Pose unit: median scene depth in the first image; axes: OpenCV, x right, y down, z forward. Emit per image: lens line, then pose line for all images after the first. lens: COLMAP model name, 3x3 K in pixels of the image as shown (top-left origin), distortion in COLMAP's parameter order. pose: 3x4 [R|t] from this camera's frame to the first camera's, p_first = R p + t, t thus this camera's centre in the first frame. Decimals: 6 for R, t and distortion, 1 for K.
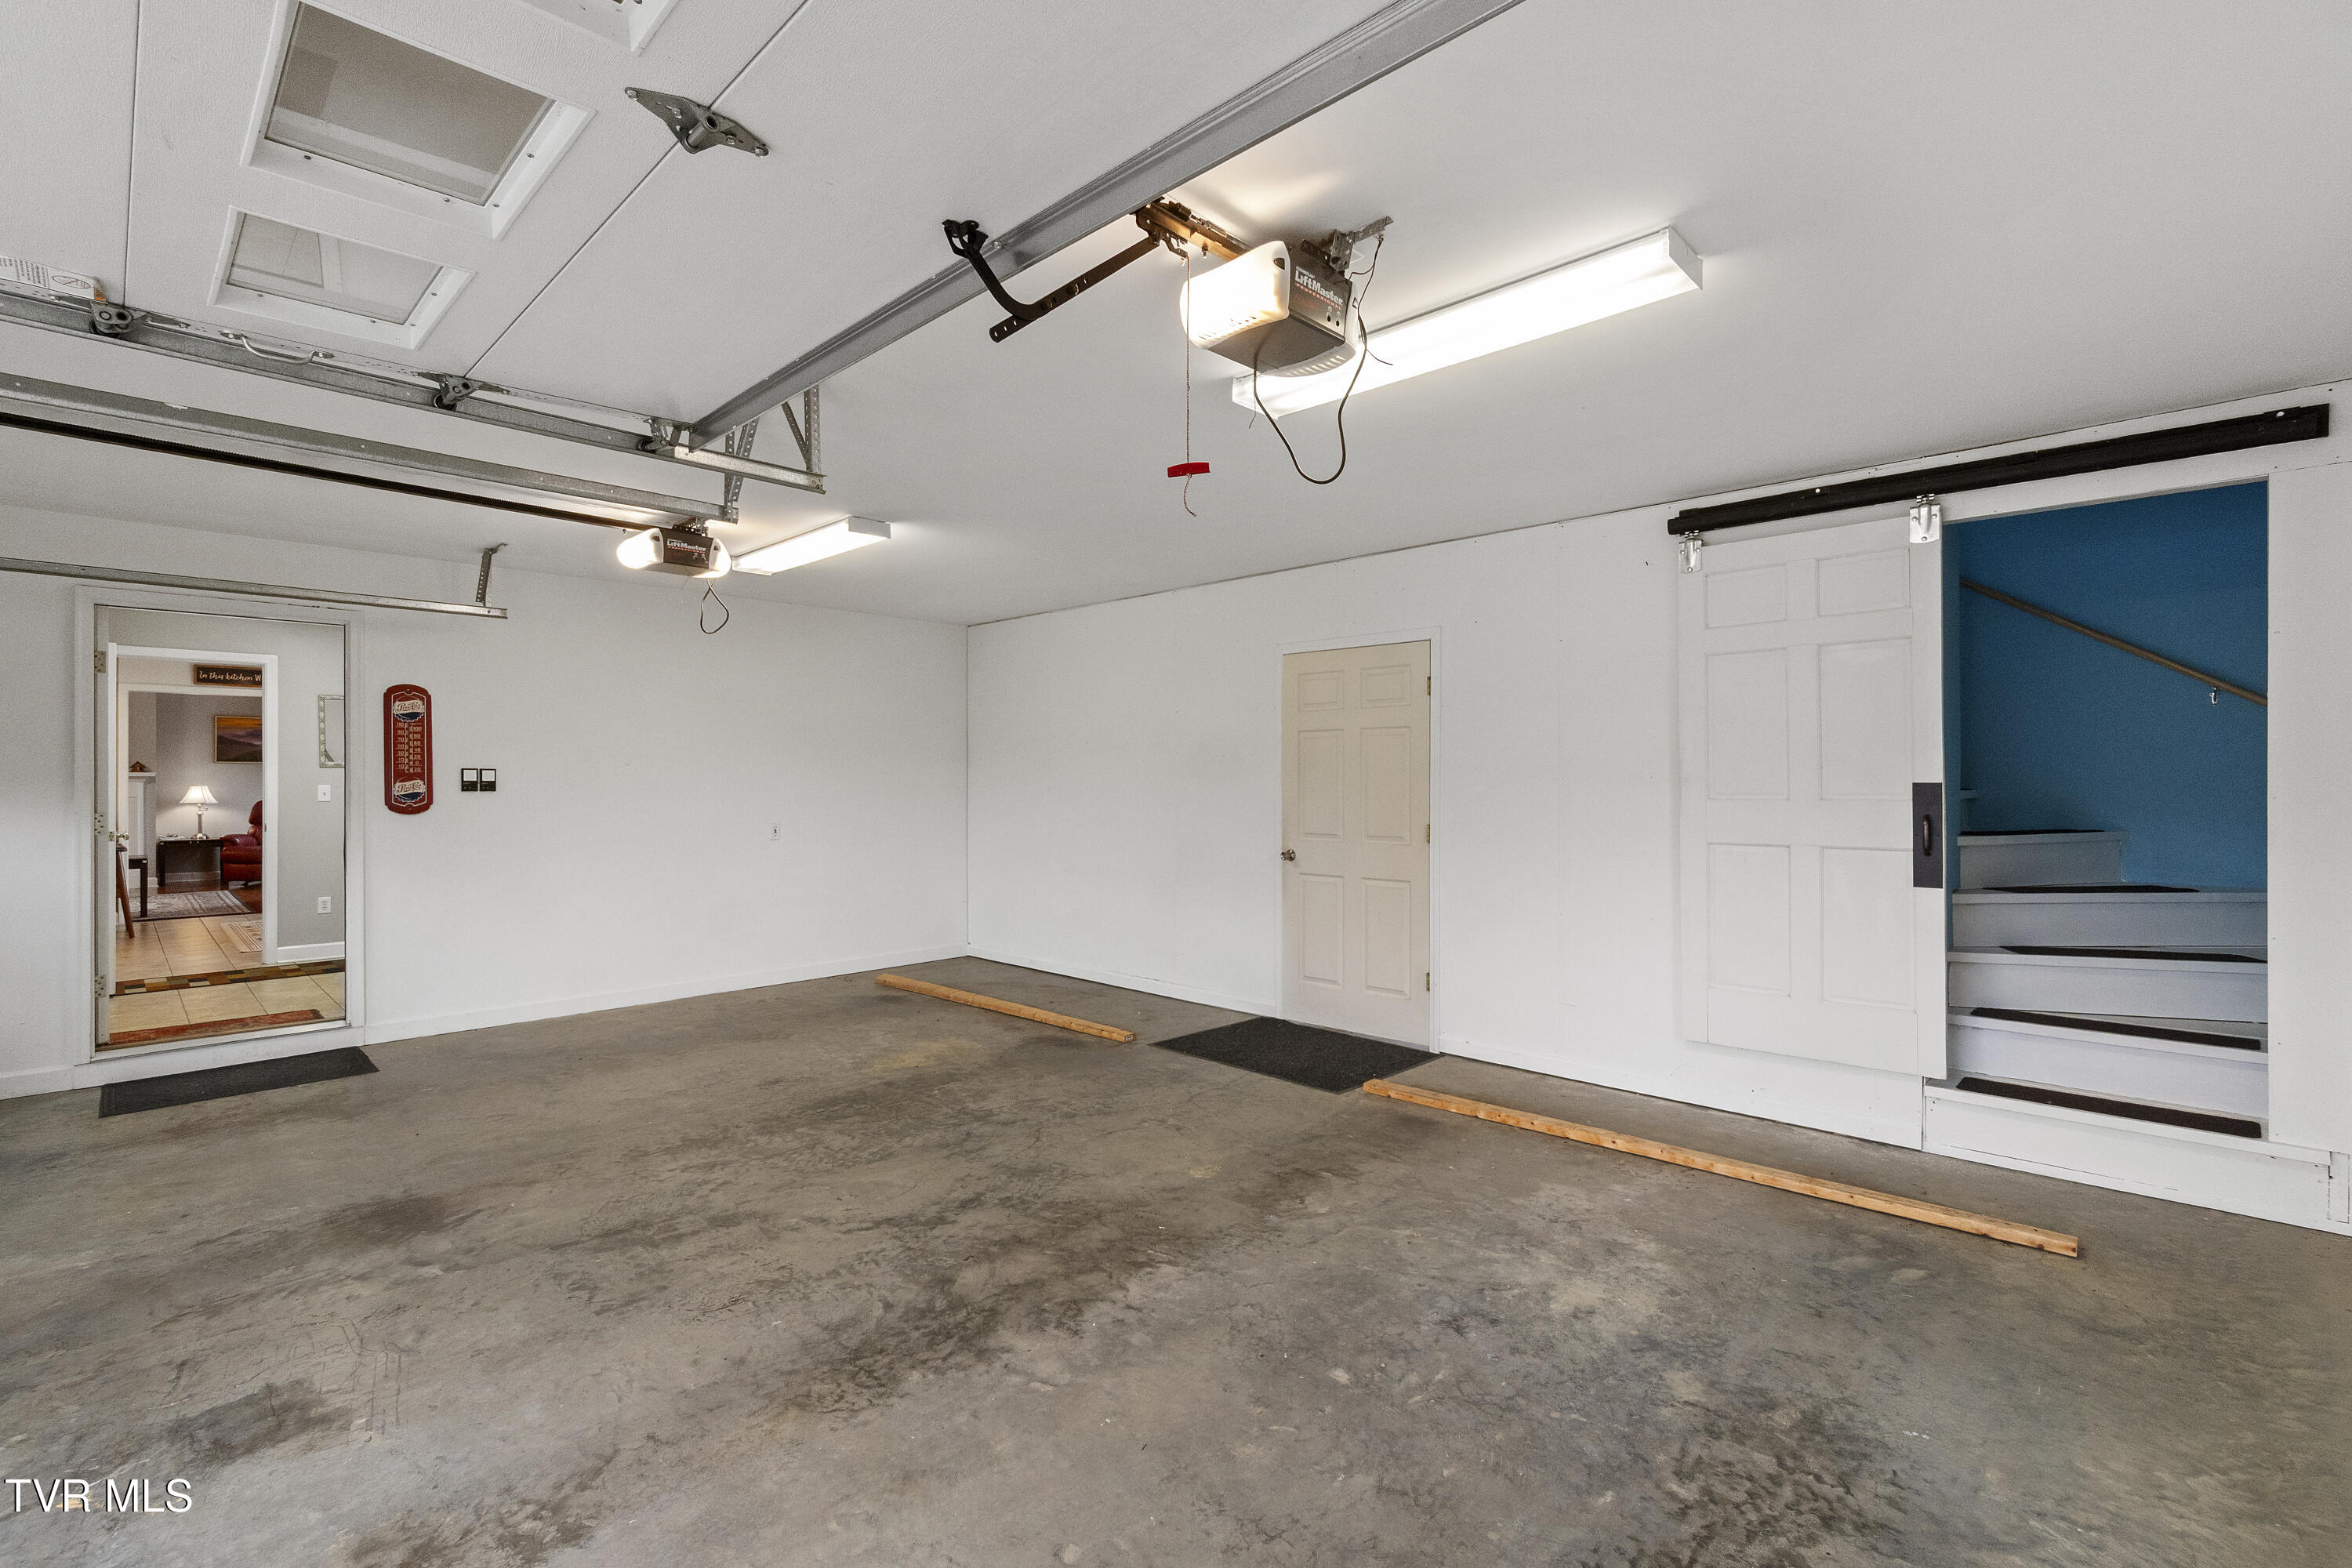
lens RADIAL K [[1026.2, 0, 1164.1], [0, 1026.2, 776.8], [0, 0, 1]] dist [0.005059, 0.000032]
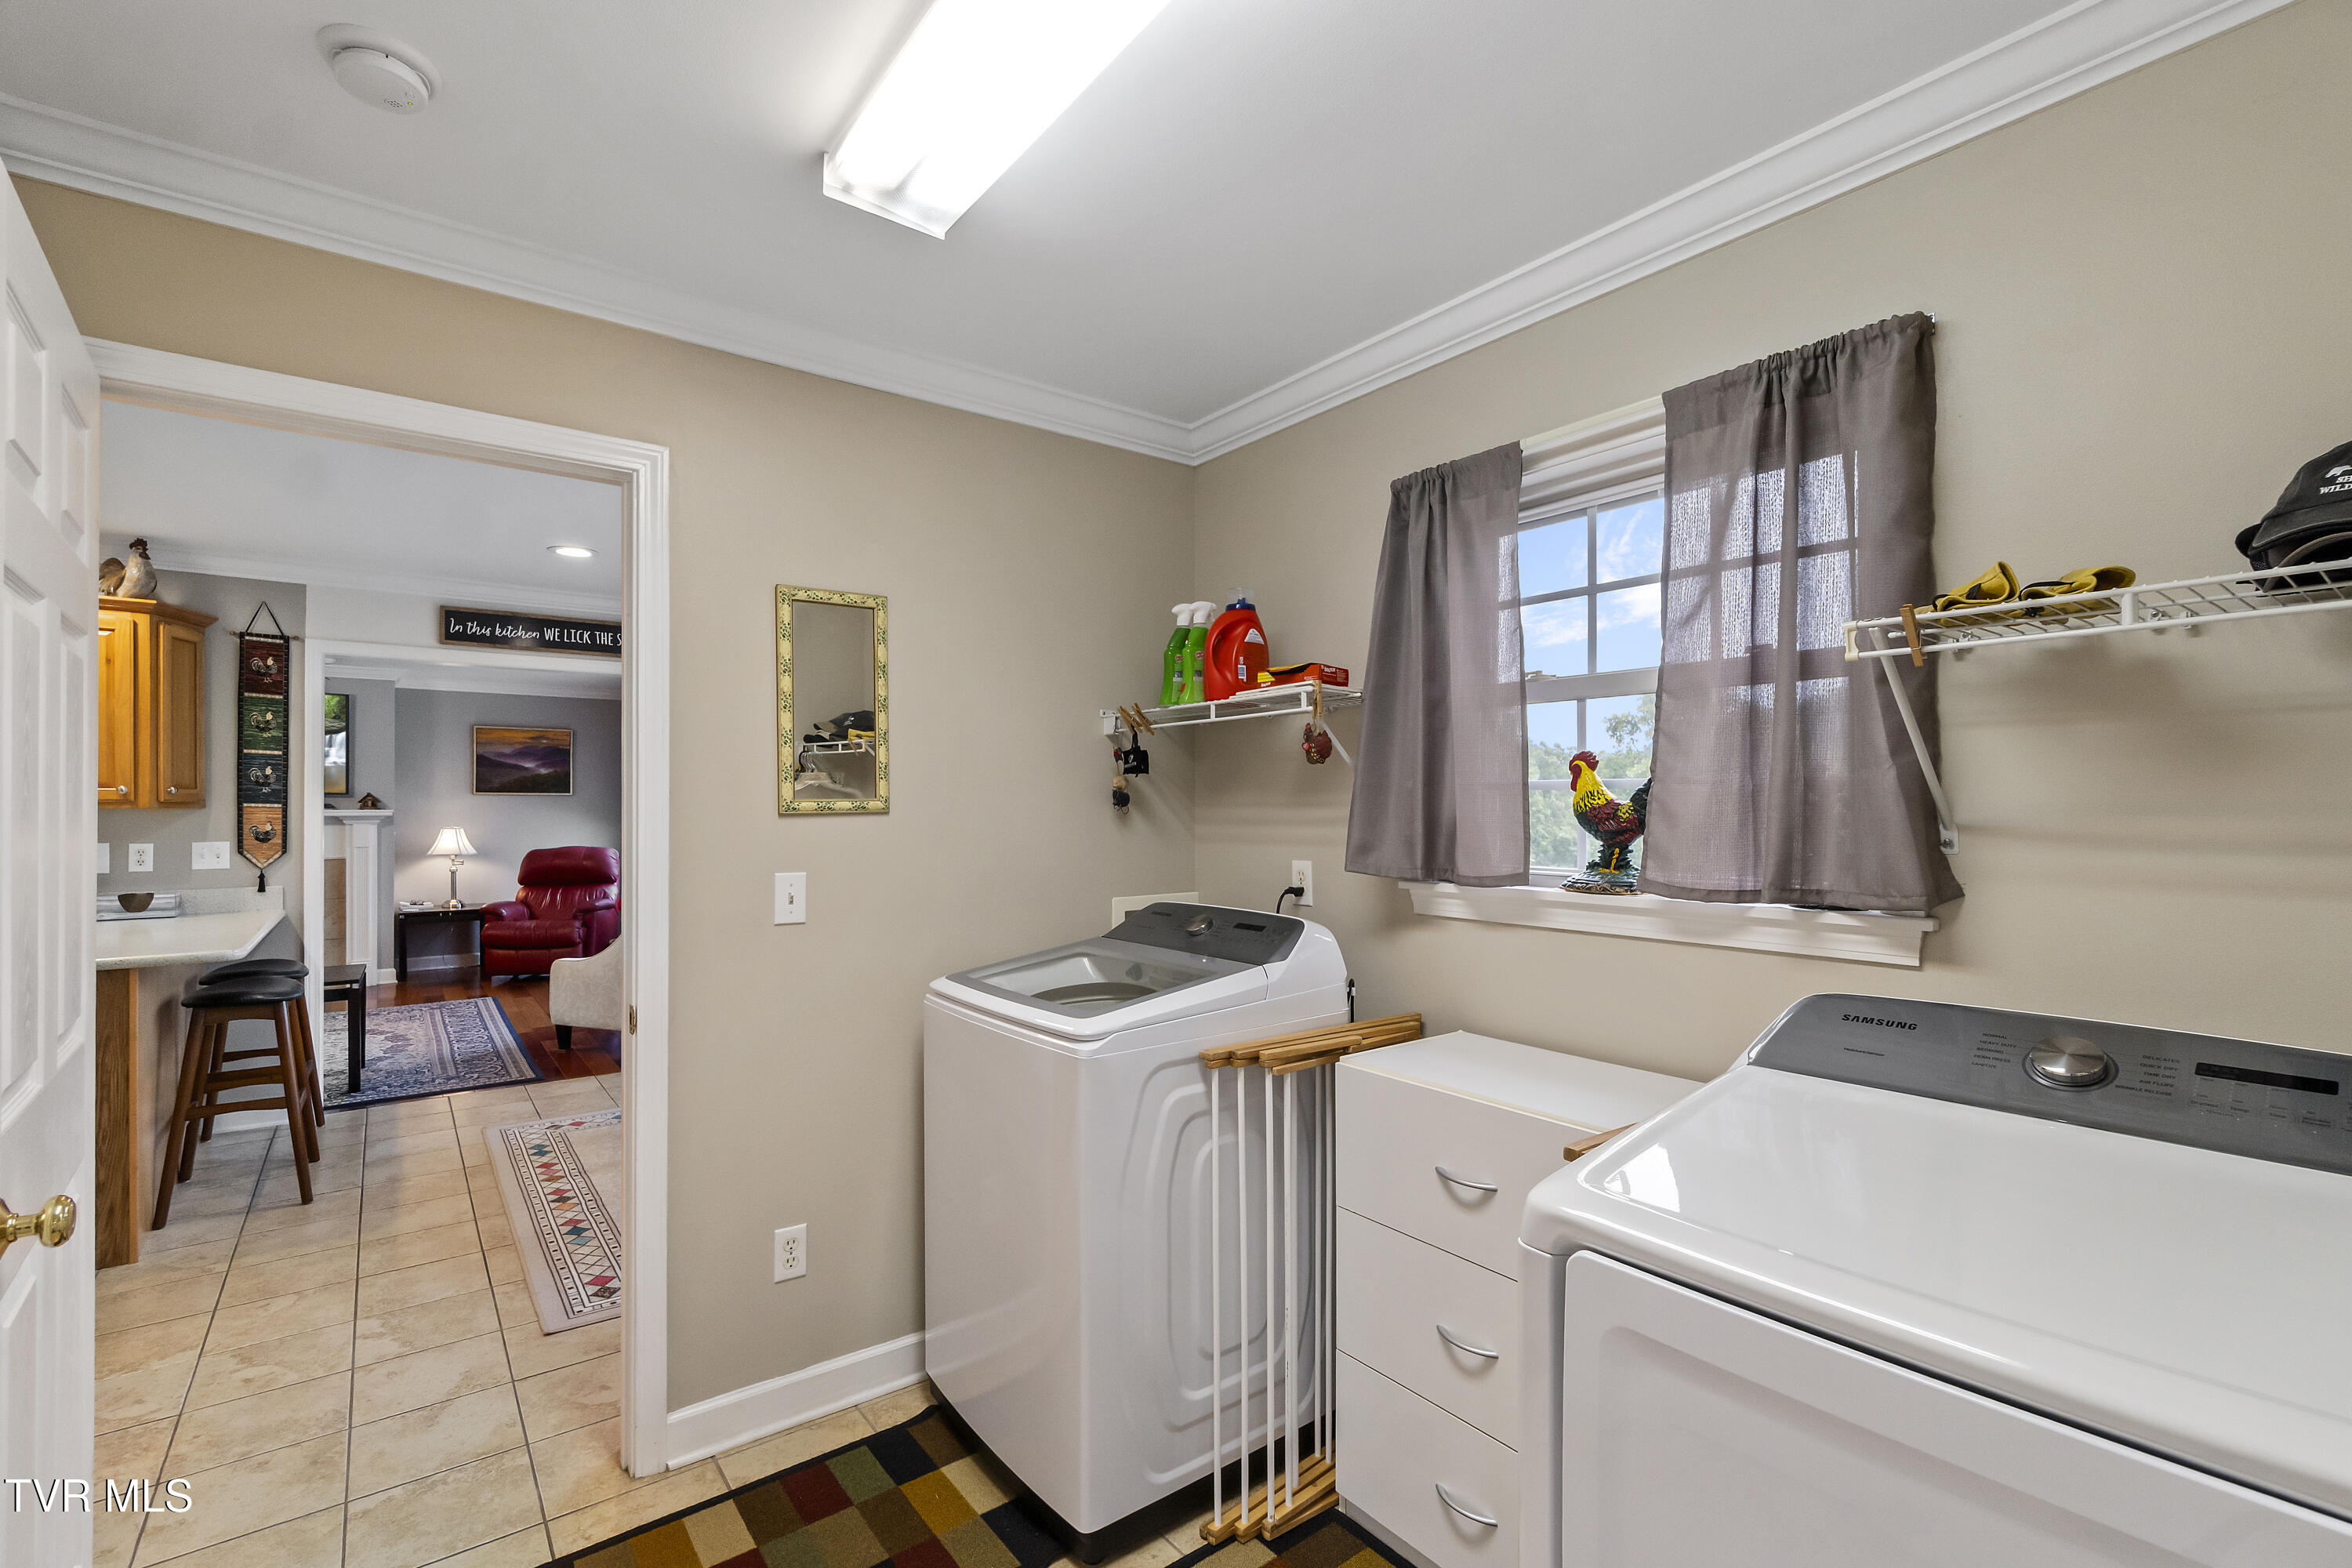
lens RADIAL K [[1026.2, 0, 1186.2], [0, 1026.2, 798.0], [0, 0, 1]] dist [0.005059, 0.000032]
pose [[0.990721, -0.001578, -0.135905, -0.374845], [0.000877, 0.999986, -0.005220, -0.007434], [0.135912, 0.005053, 0.990708, 0.404455]]
